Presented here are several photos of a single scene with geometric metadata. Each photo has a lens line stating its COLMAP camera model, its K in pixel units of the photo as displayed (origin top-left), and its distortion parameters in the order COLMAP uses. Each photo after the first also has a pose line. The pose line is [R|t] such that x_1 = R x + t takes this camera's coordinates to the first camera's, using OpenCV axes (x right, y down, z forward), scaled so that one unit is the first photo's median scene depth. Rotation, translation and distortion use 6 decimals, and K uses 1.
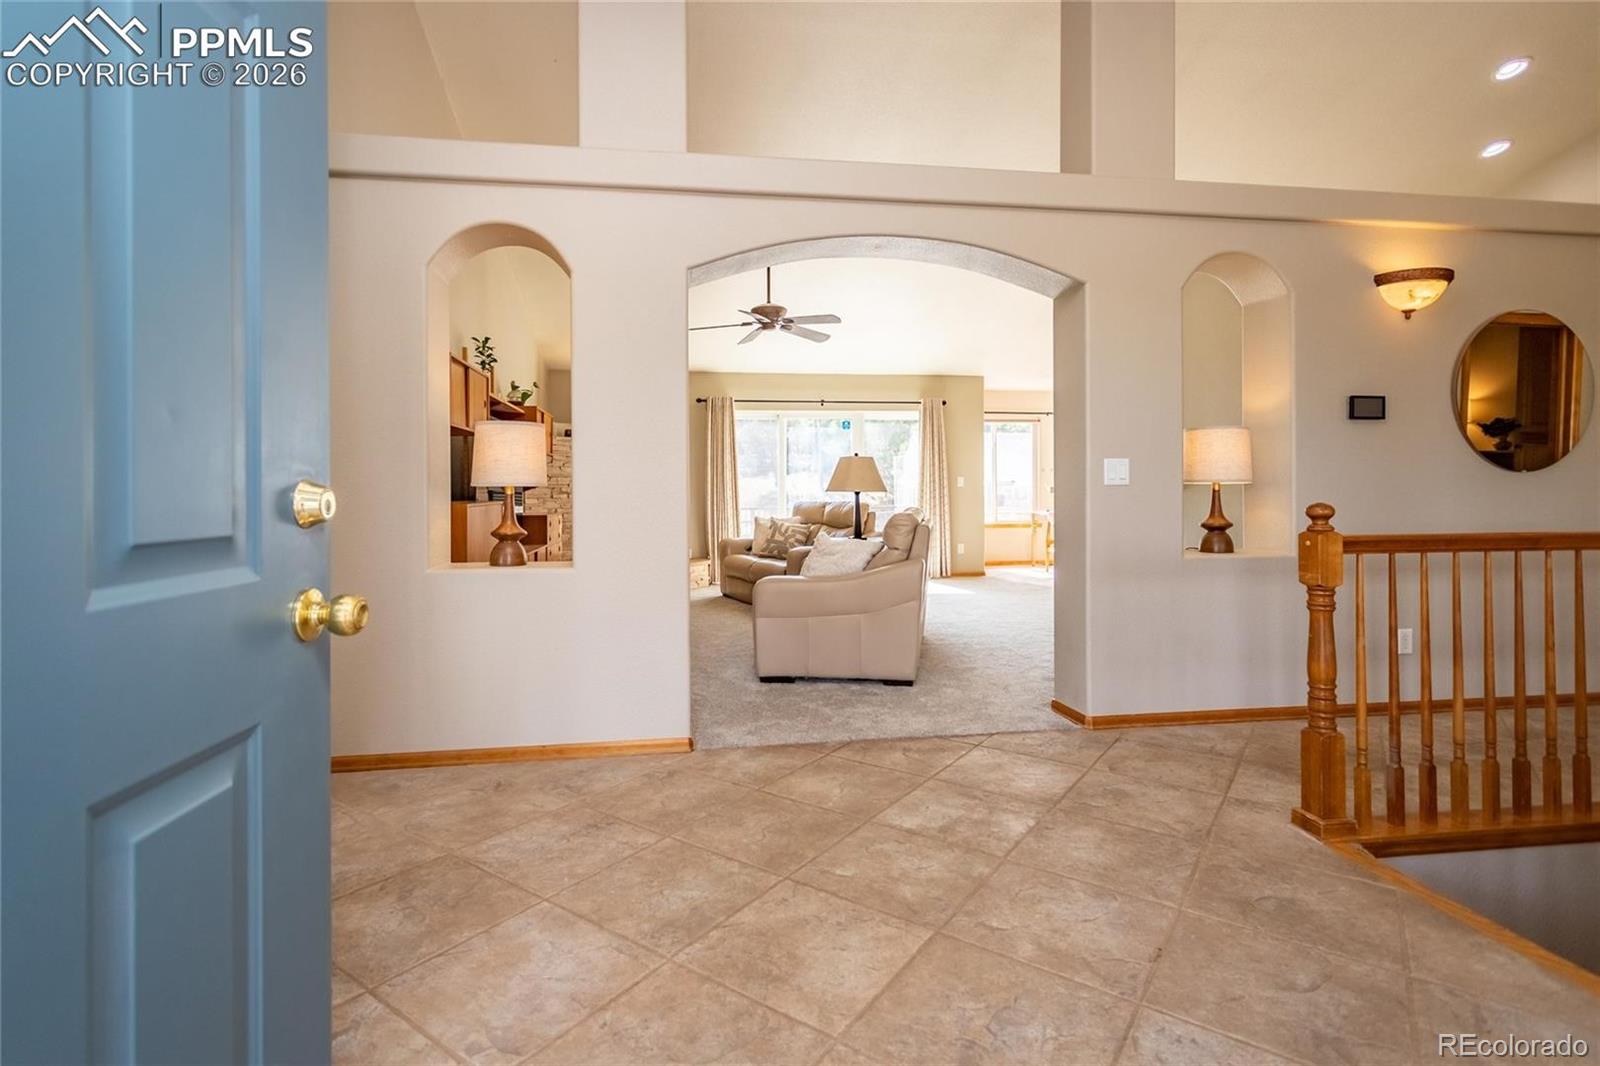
lens RADIAL K [[788.7, 0, 808.7], [0, 788.7, 492.7], [0, 0, 1]] dist [-0.000442, 0.001066]
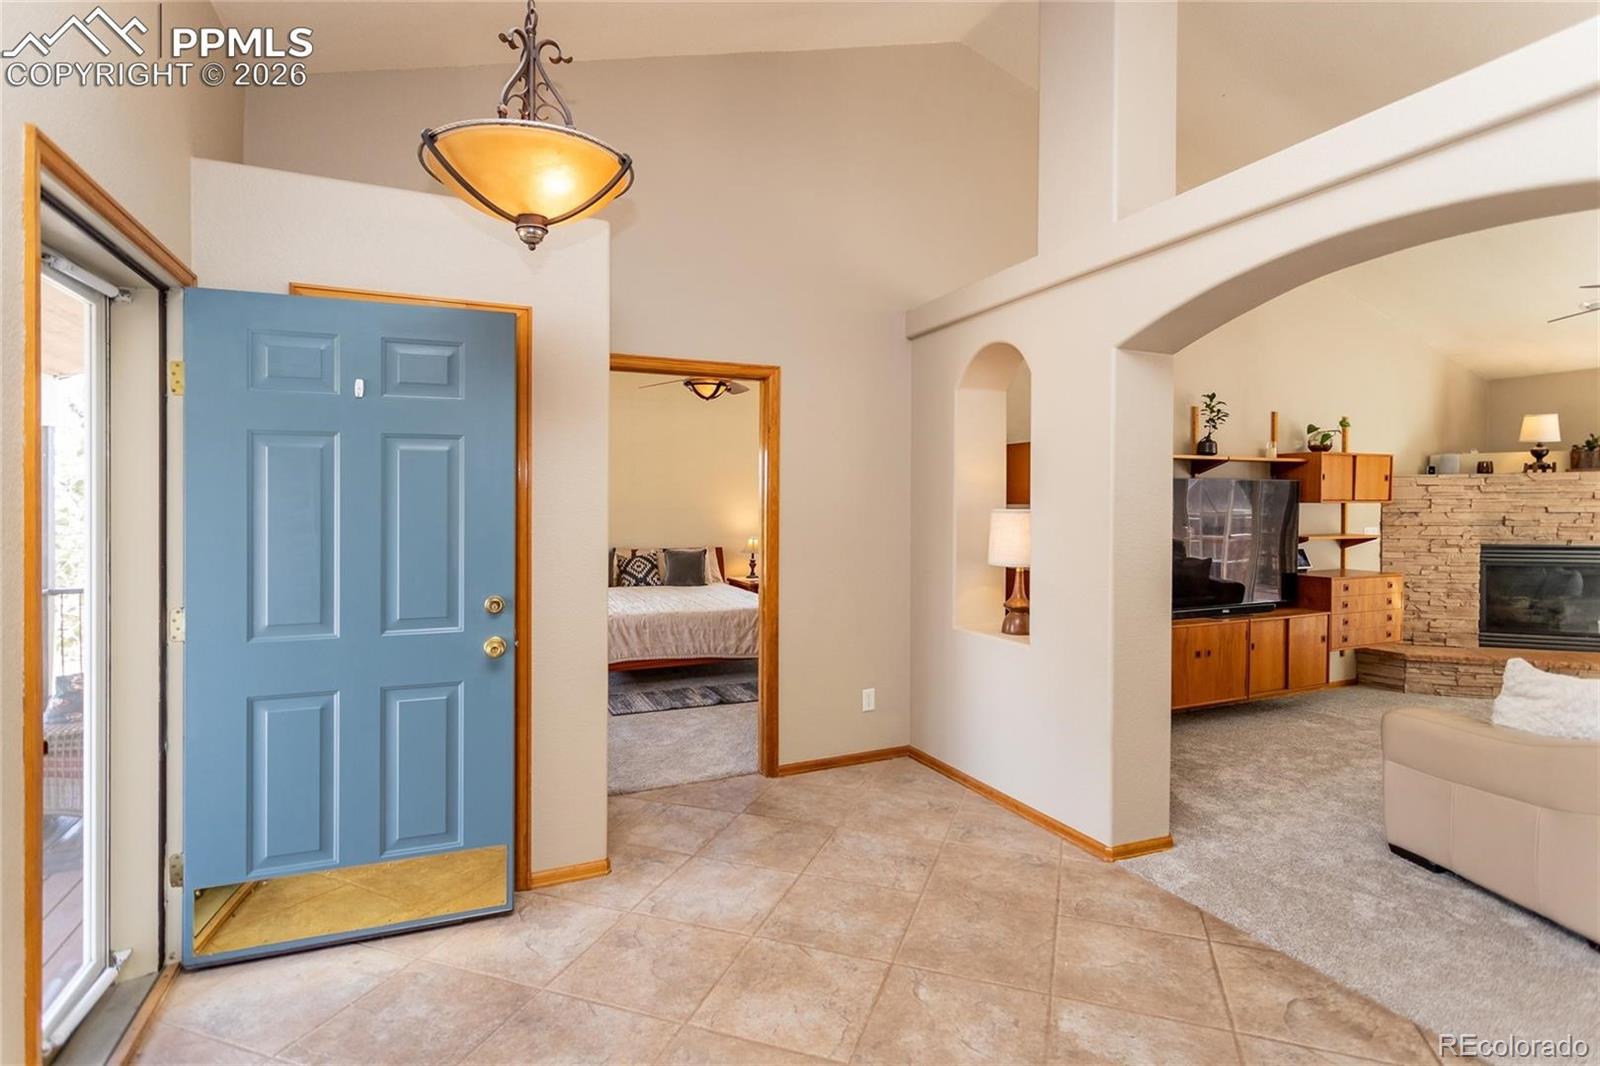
lens RADIAL K [[805.1, 0, 798.9], [0, 805.1, 504.7], [0, 0, 1]] dist [-0.000305, 0.000731]
pose [[0.254862, 0.011095, -0.966914, 0.861116], [-0.004550, 0.999937, 0.010275, -0.134658], [0.966967, 0.001780, 0.254896, 0.502985]]
